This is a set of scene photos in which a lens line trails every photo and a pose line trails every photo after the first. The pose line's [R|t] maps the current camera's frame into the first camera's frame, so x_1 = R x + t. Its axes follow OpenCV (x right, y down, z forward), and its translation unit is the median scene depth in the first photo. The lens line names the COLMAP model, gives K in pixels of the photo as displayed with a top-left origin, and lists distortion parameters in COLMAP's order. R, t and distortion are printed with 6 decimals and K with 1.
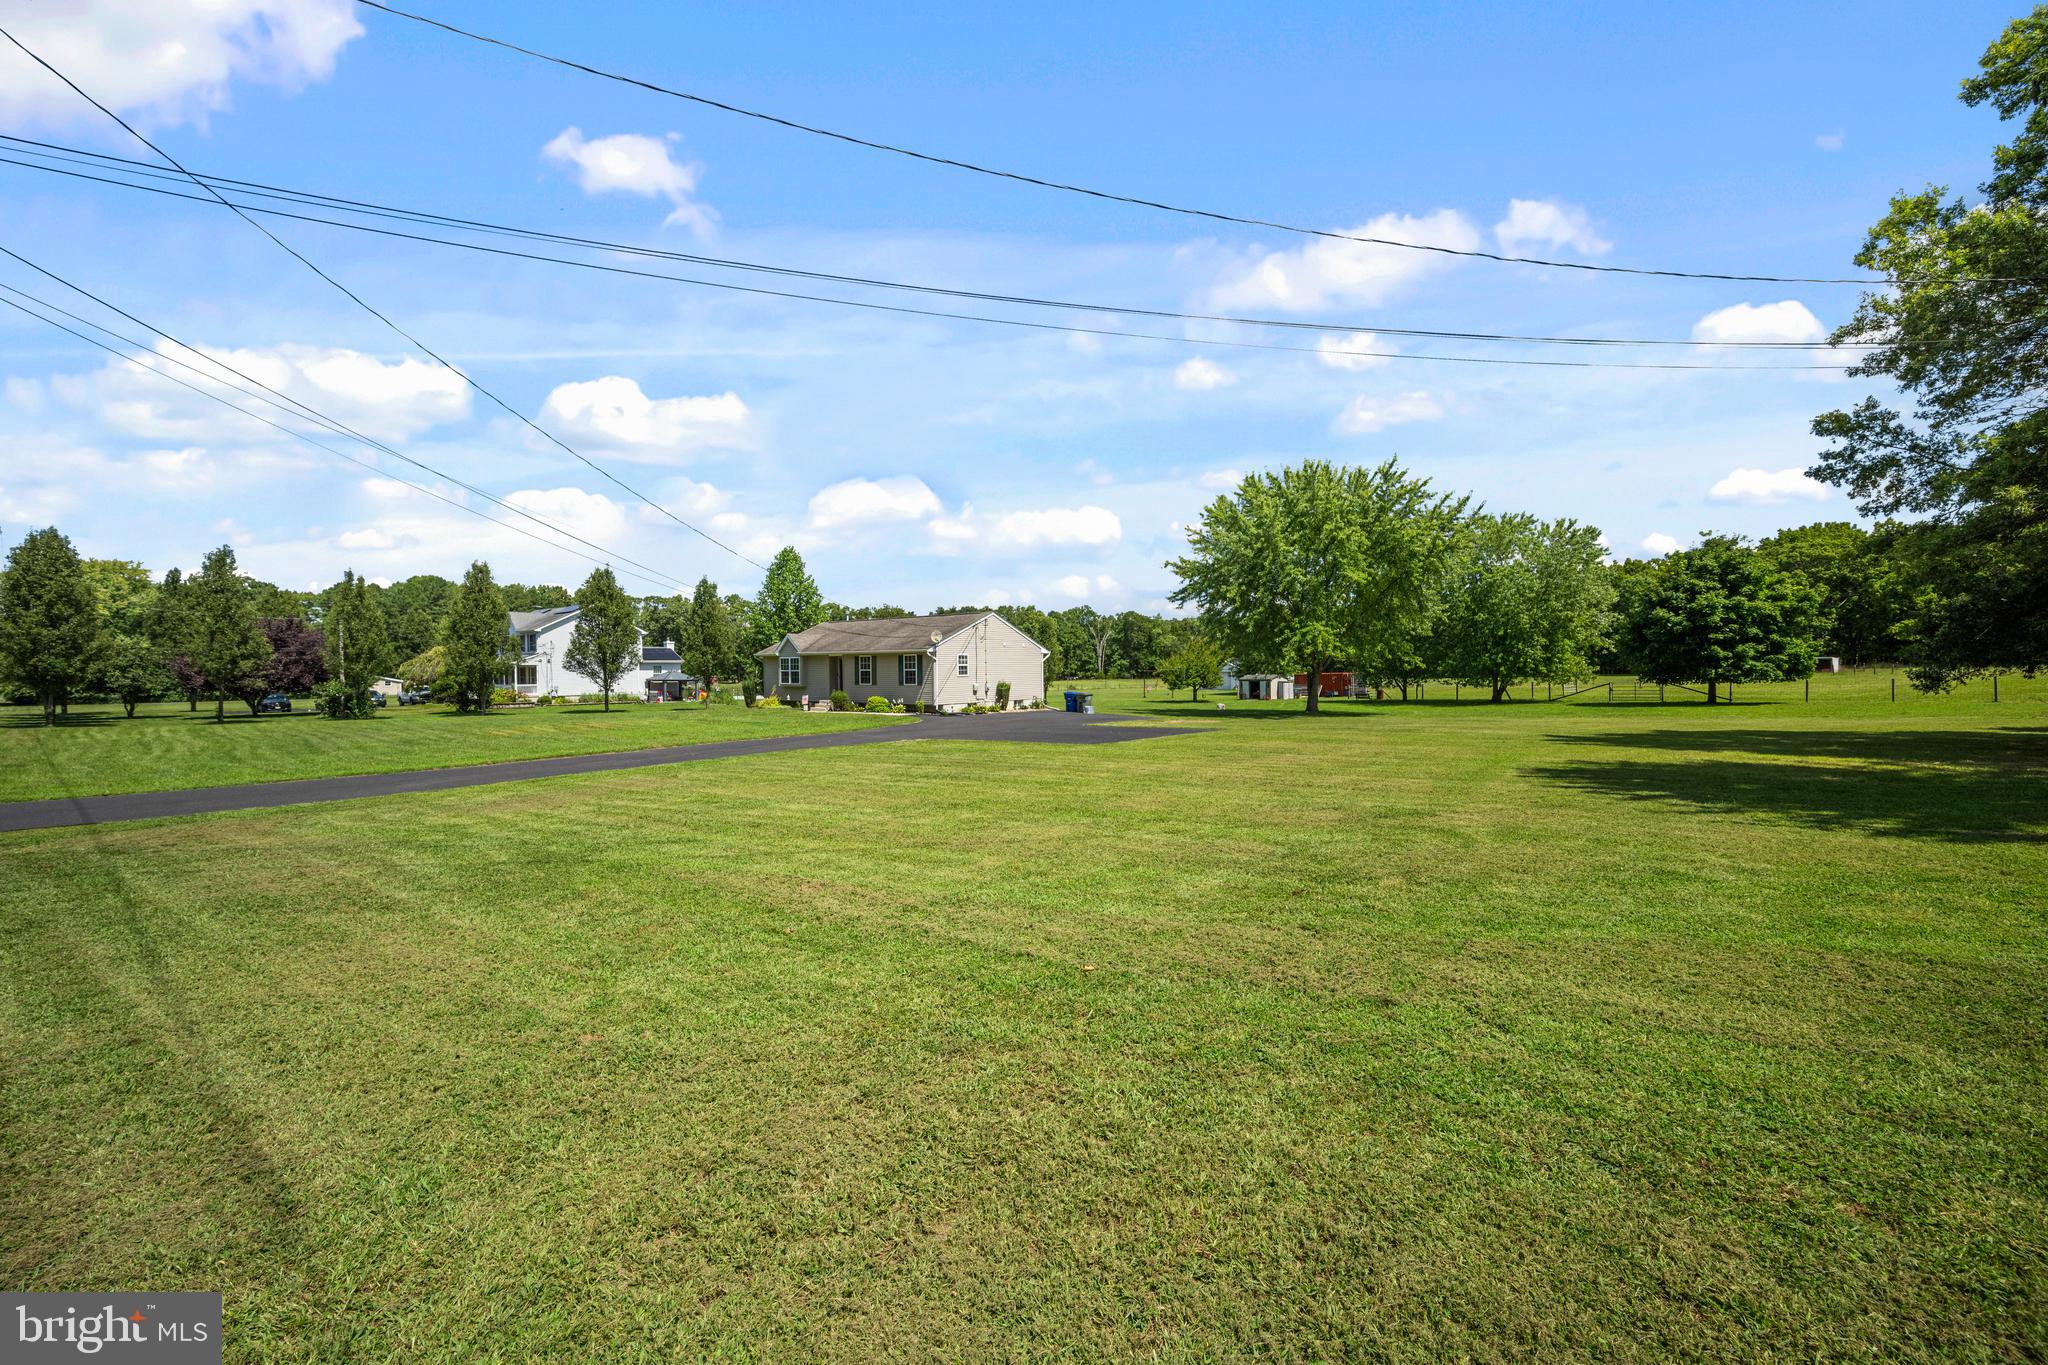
lens RADIAL K [[811.7, 0, 1030.5], [0, 811.7, 679.9], [0, 0, 1]] dist [0.013872, -0.000076]
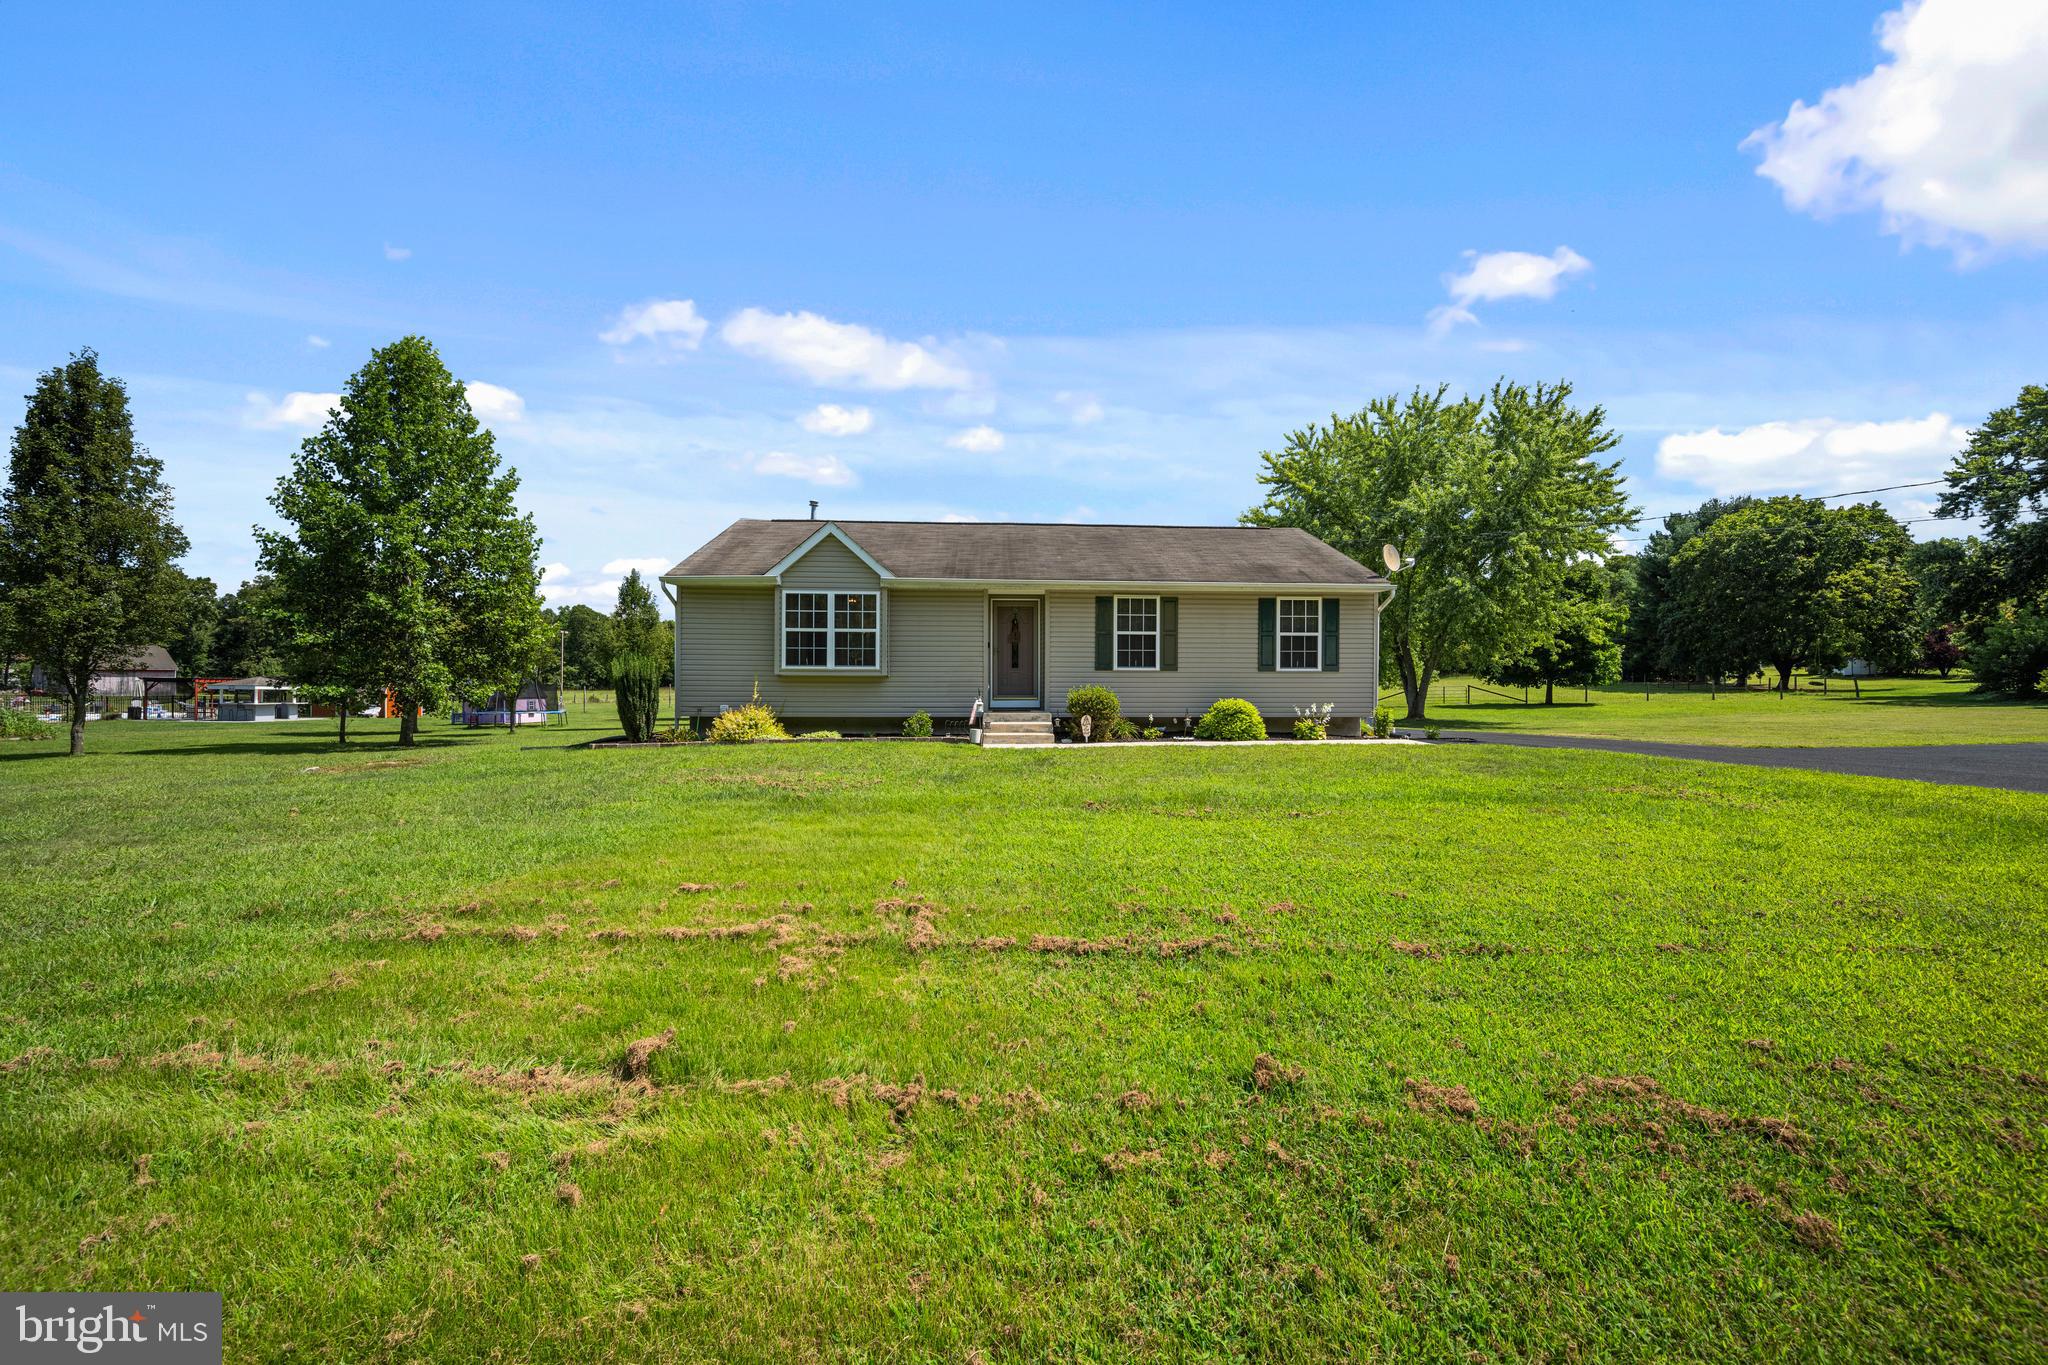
lens RADIAL K [[828.3, 0, 1024.0], [0, 828.3, 682.5], [0, 0, 1]] dist [0.001075, 0.000022]
pose [[0.745210, 0.009645, 0.666760, -0.466490], [-0.000009, 0.999896, -0.014454, 0.016058], [-0.666830, 0.010765, 0.745132, 0.680687]]
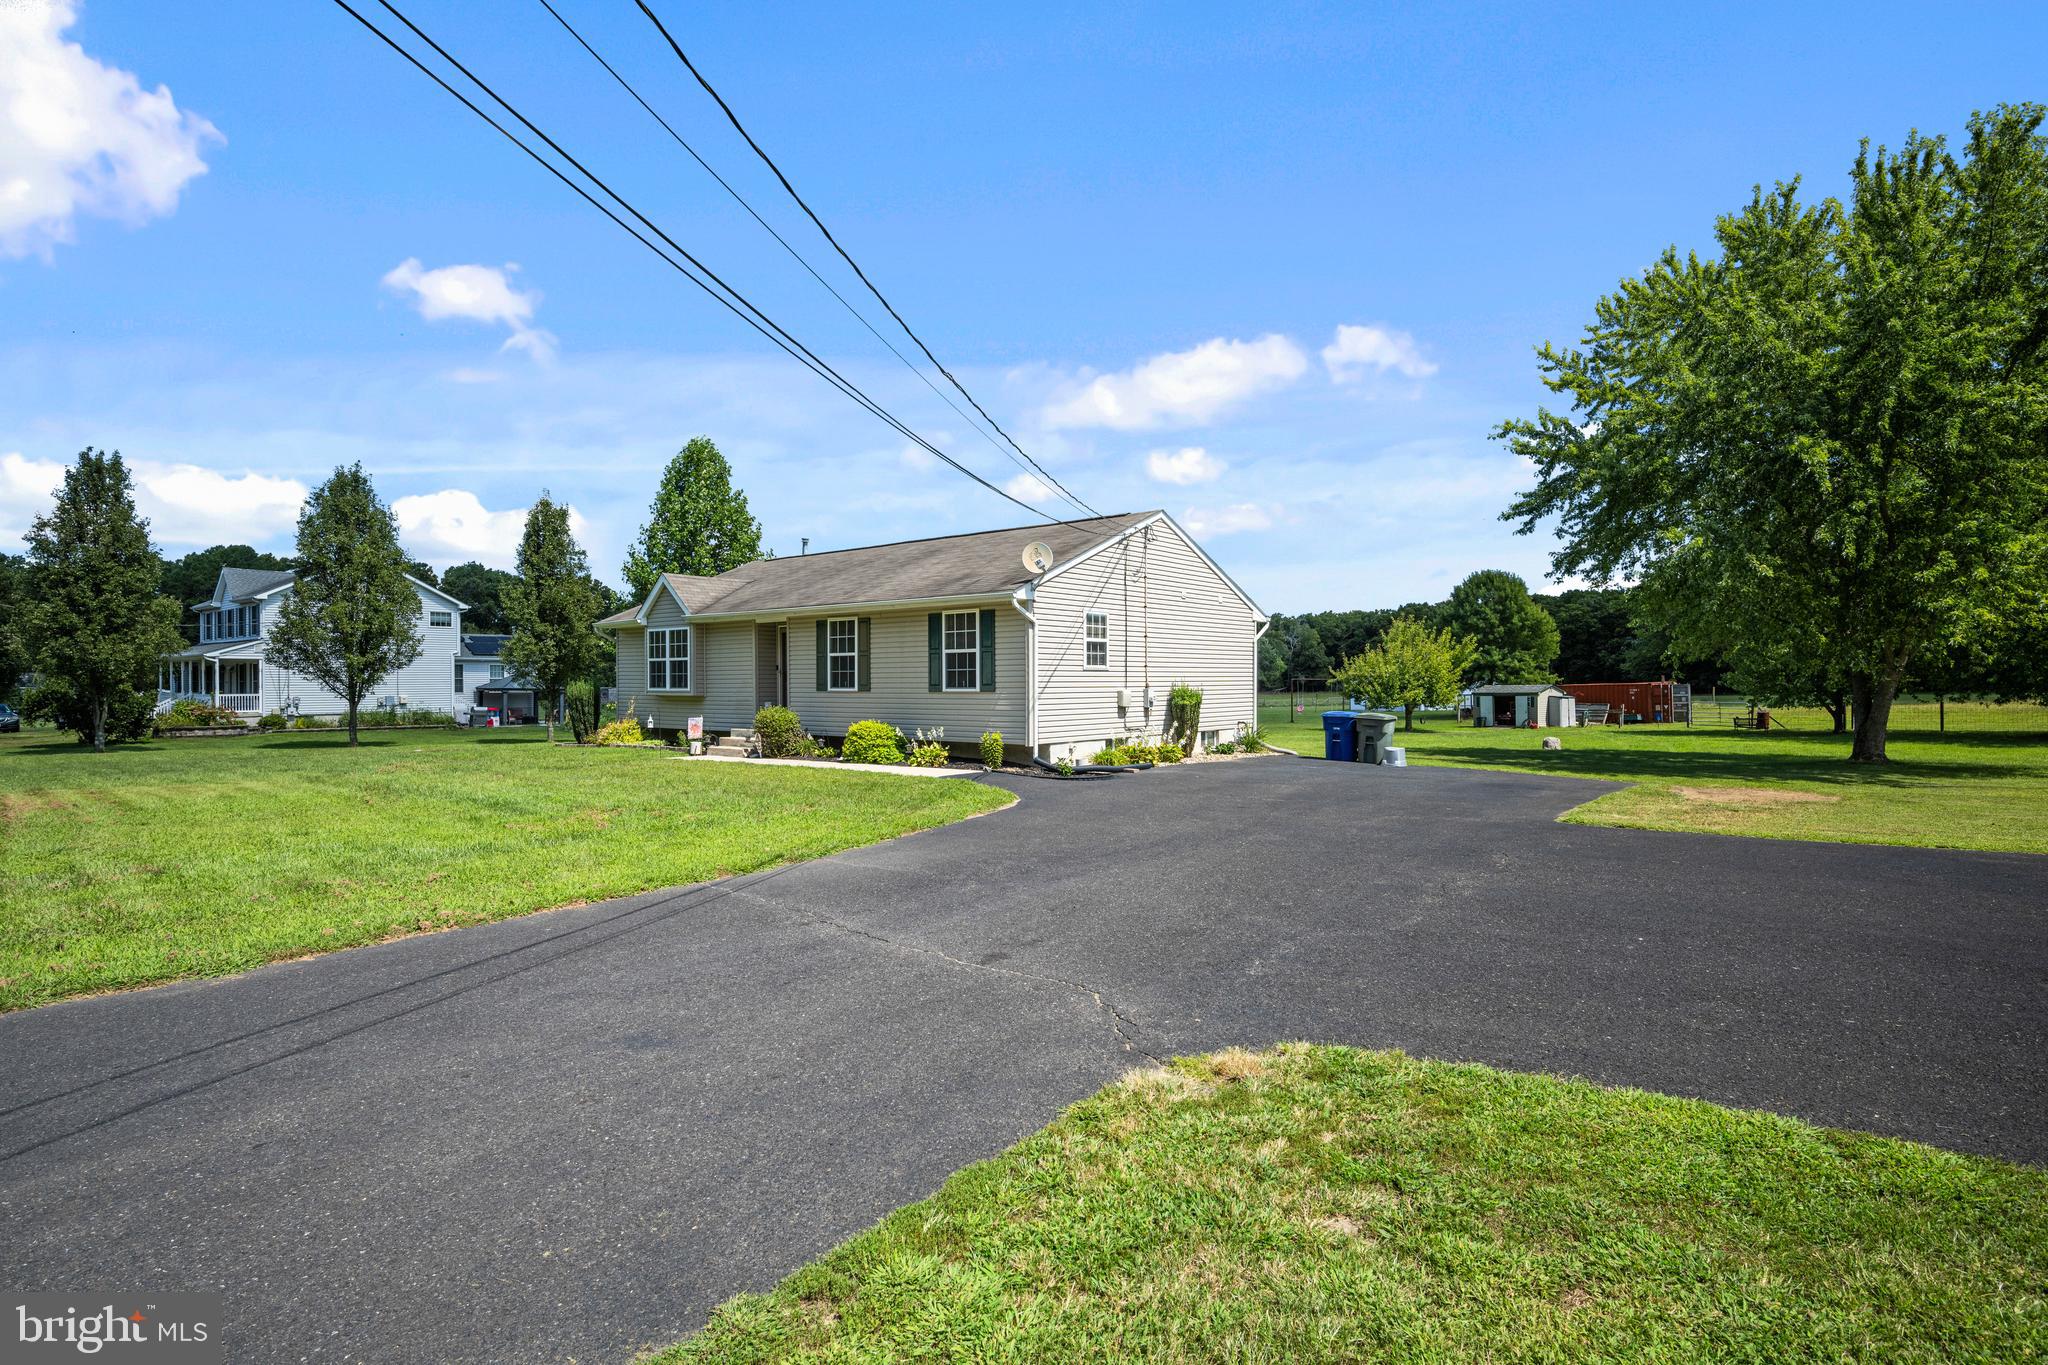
lens RADIAL K [[1021.1, 0, 1033.0], [0, 1021.1, 693.6], [0, 0, 1]] dist [0.002627, -0.000887]
pose [[0.999850, 0.005124, -0.016527, -0.093194], [-0.005189, 0.999979, -0.003894, 0.008044], [0.016507, 0.003980, 0.999856, 0.459944]]
